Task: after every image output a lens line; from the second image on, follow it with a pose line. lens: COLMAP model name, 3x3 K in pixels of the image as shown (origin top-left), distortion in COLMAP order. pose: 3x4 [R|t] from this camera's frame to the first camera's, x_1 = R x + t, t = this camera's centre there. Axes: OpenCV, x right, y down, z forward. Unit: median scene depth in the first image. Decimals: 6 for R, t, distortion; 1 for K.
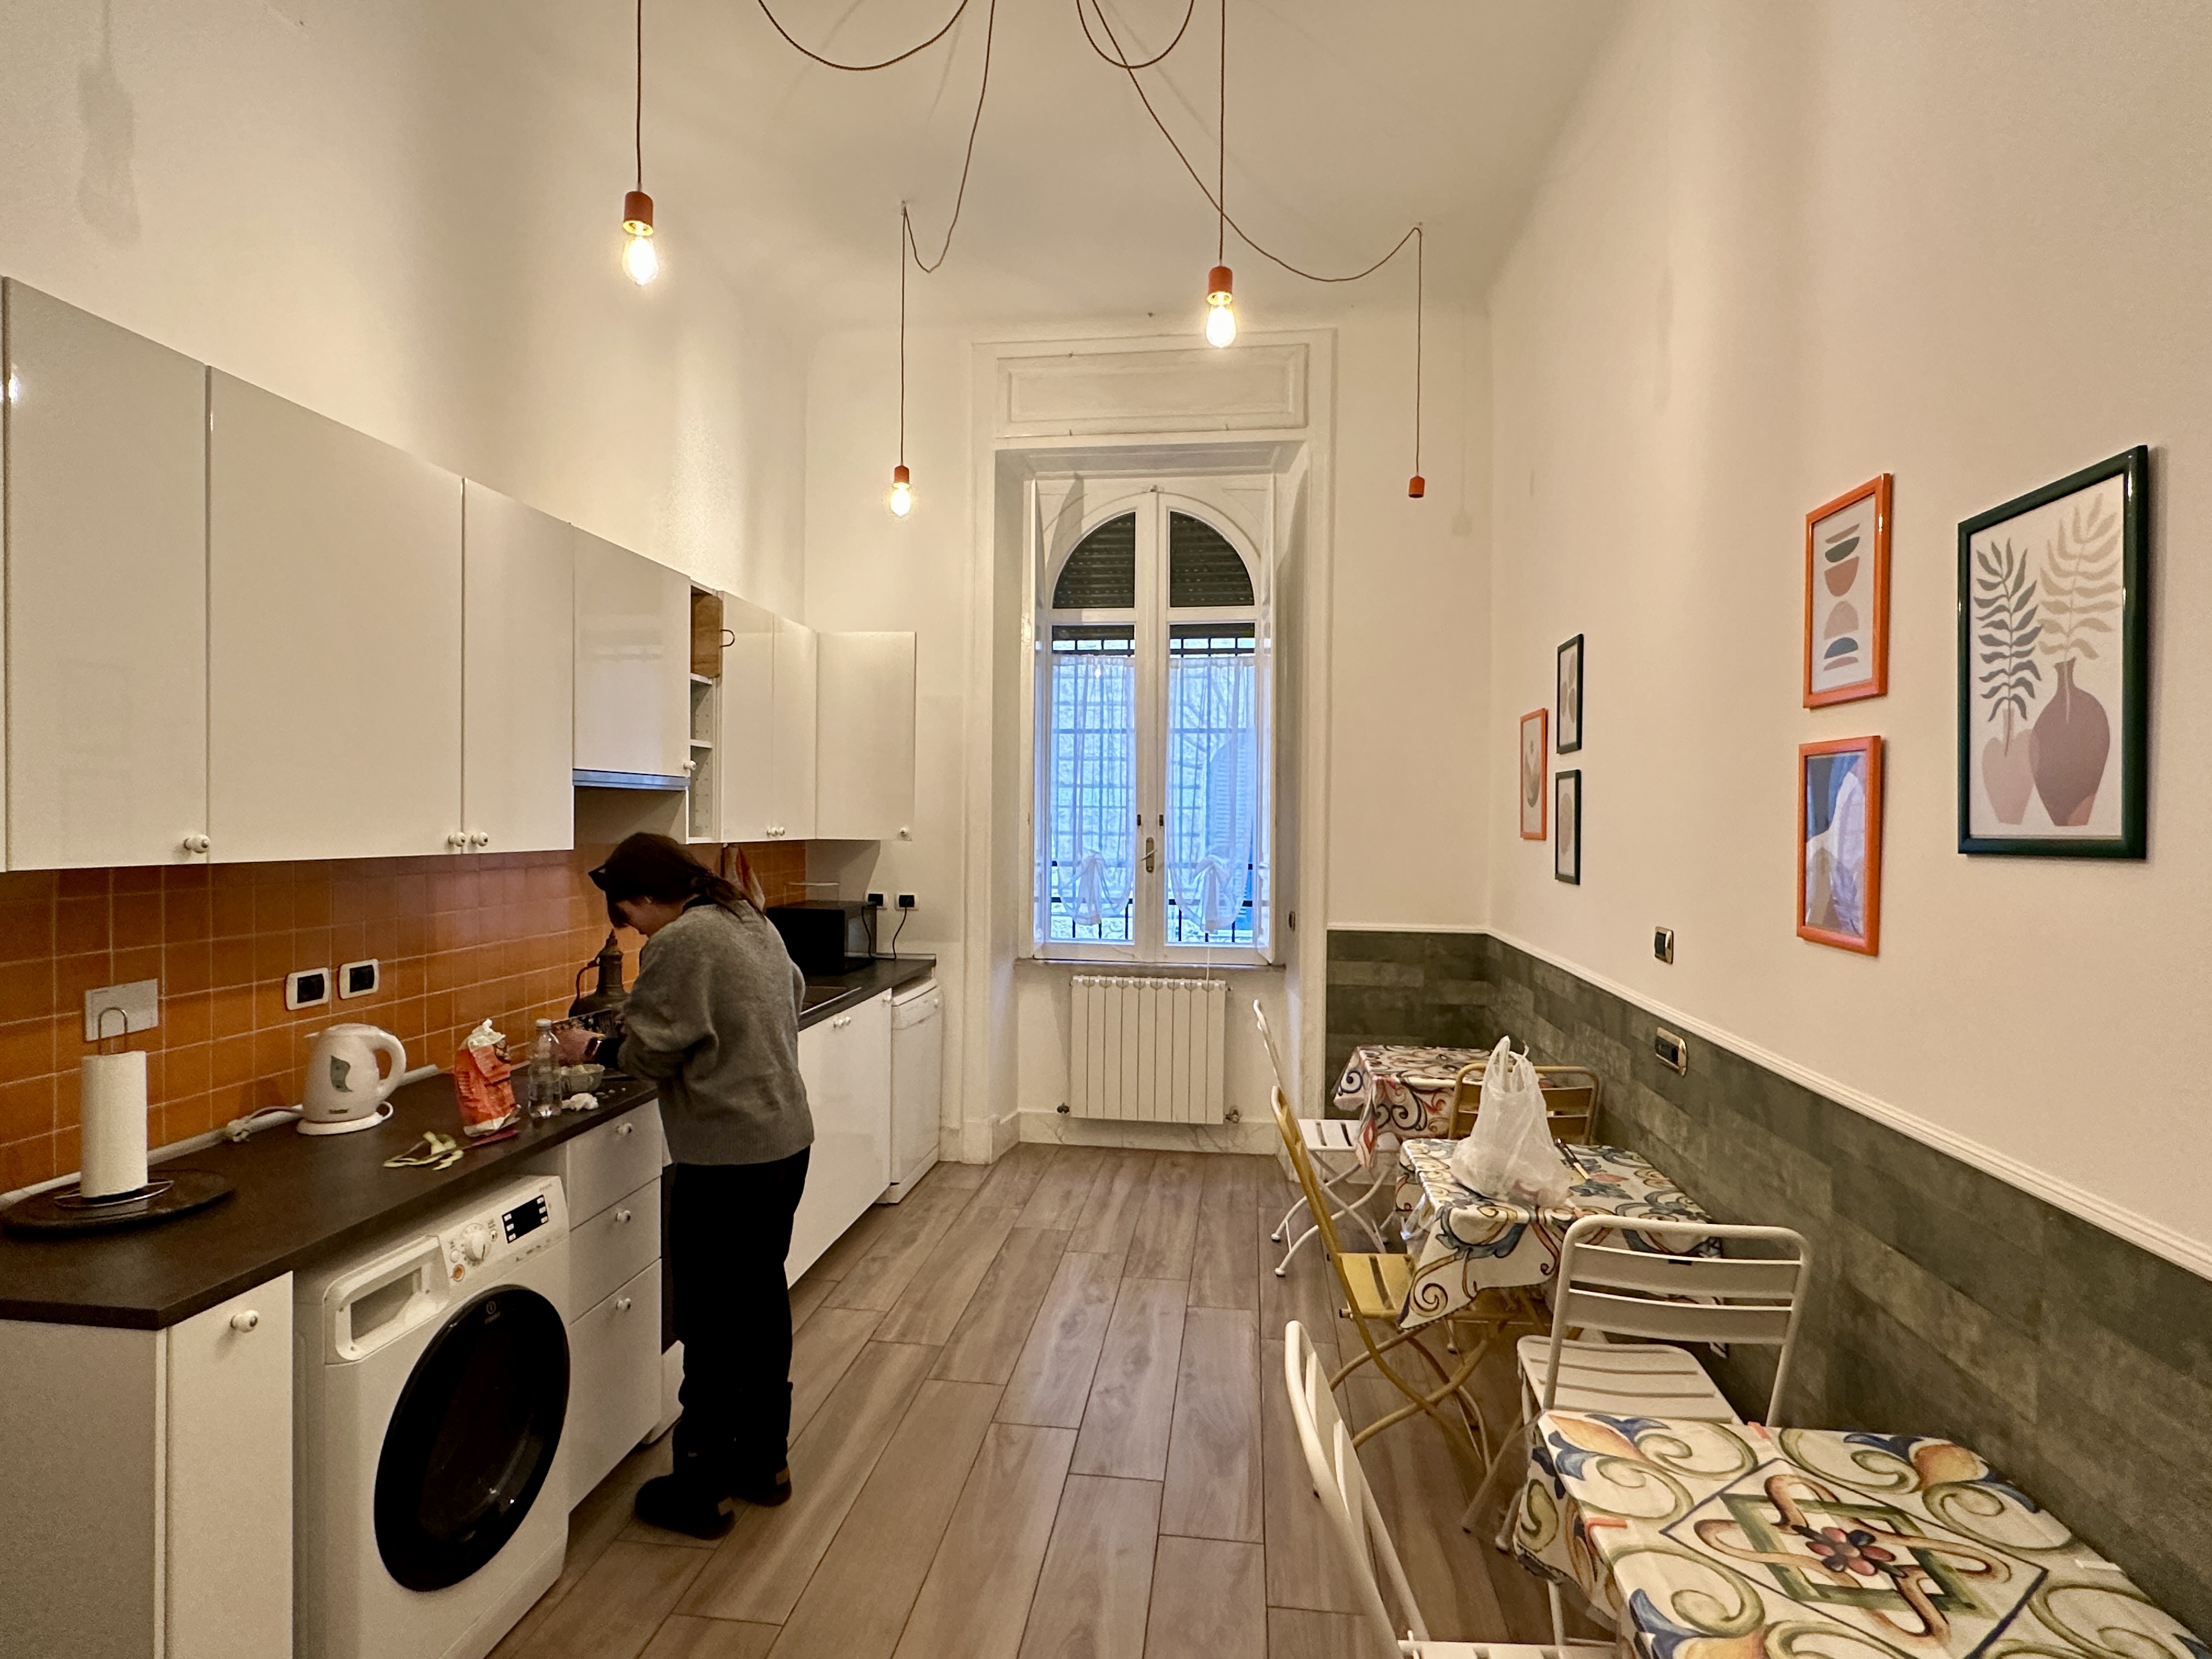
lens RADIAL K [[1157.4, 0, 1102.3], [0, 1157.4, 837.1], [0, 0, 1]] dist [0.001656, -0.000631]
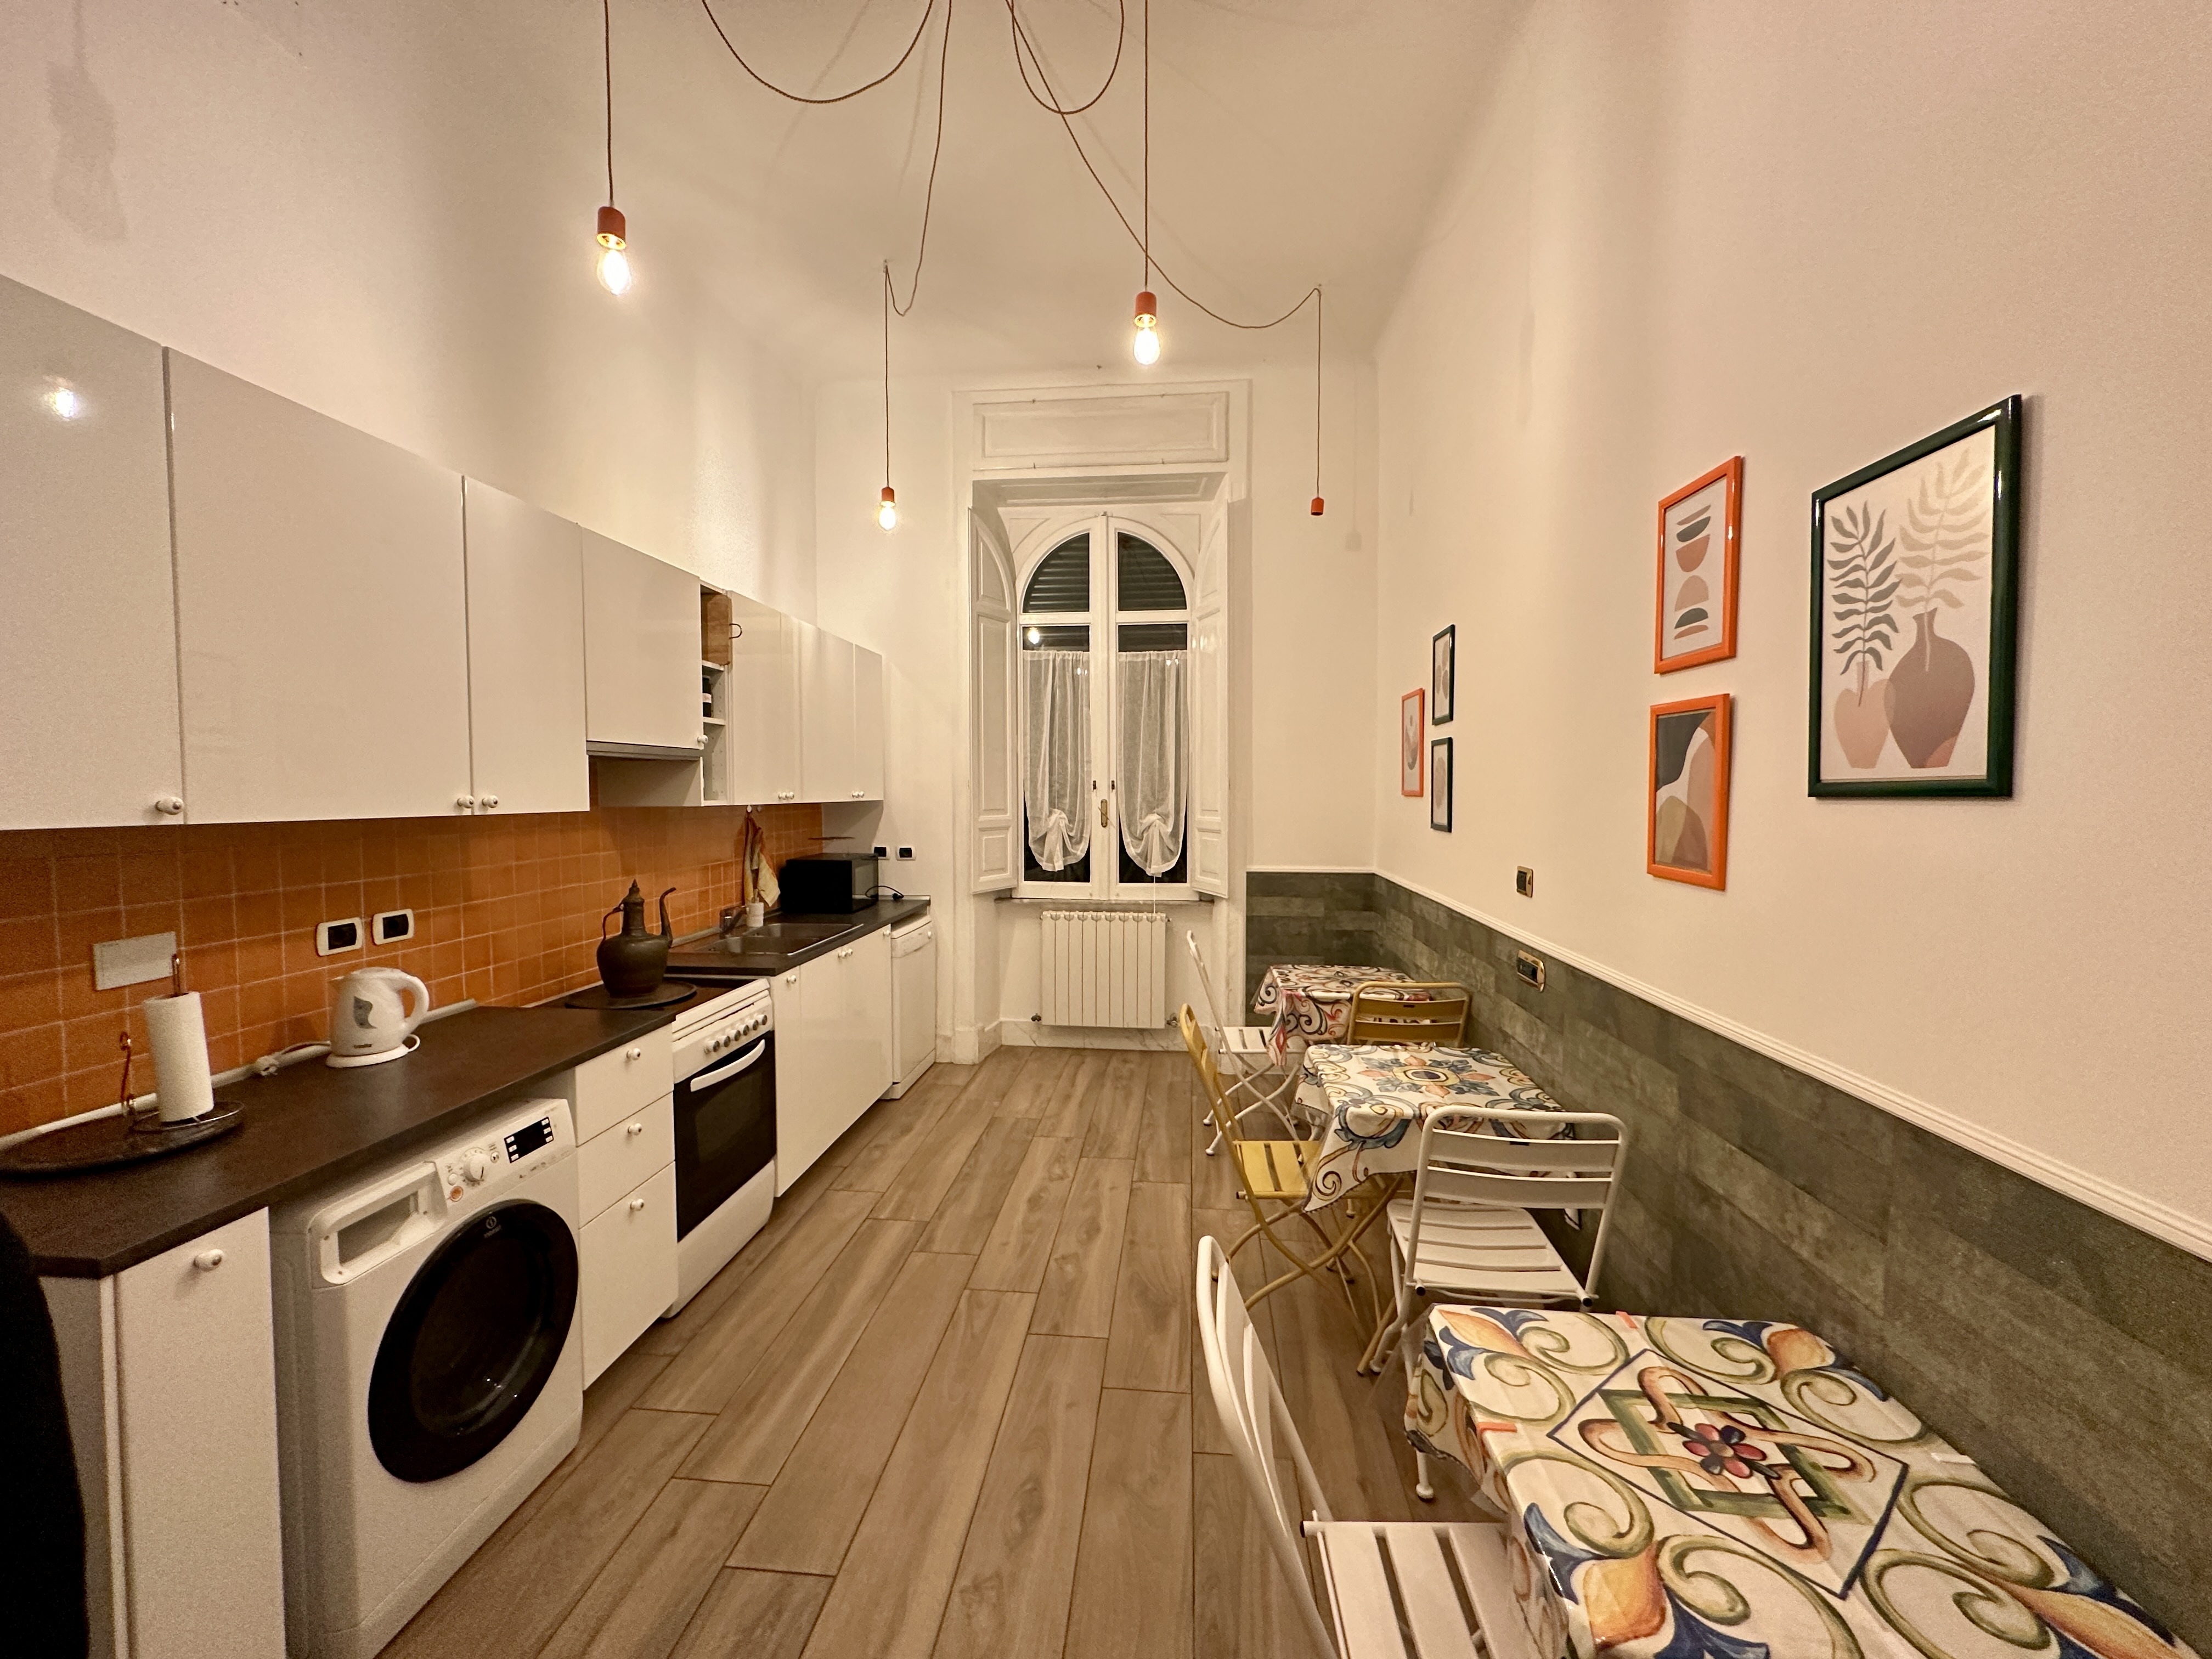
lens RADIAL K [[889.5, 0, 1106.0], [0, 889.5, 829.5], [0, 0, 1]] dist [-0.000402, 0.000062]
pose [[0.999452, -0.011217, 0.031140, 0.035424], [0.010240, 0.999455, 0.031373, 0.008740], [-0.031475, -0.031036, 0.999023, 0.132792]]
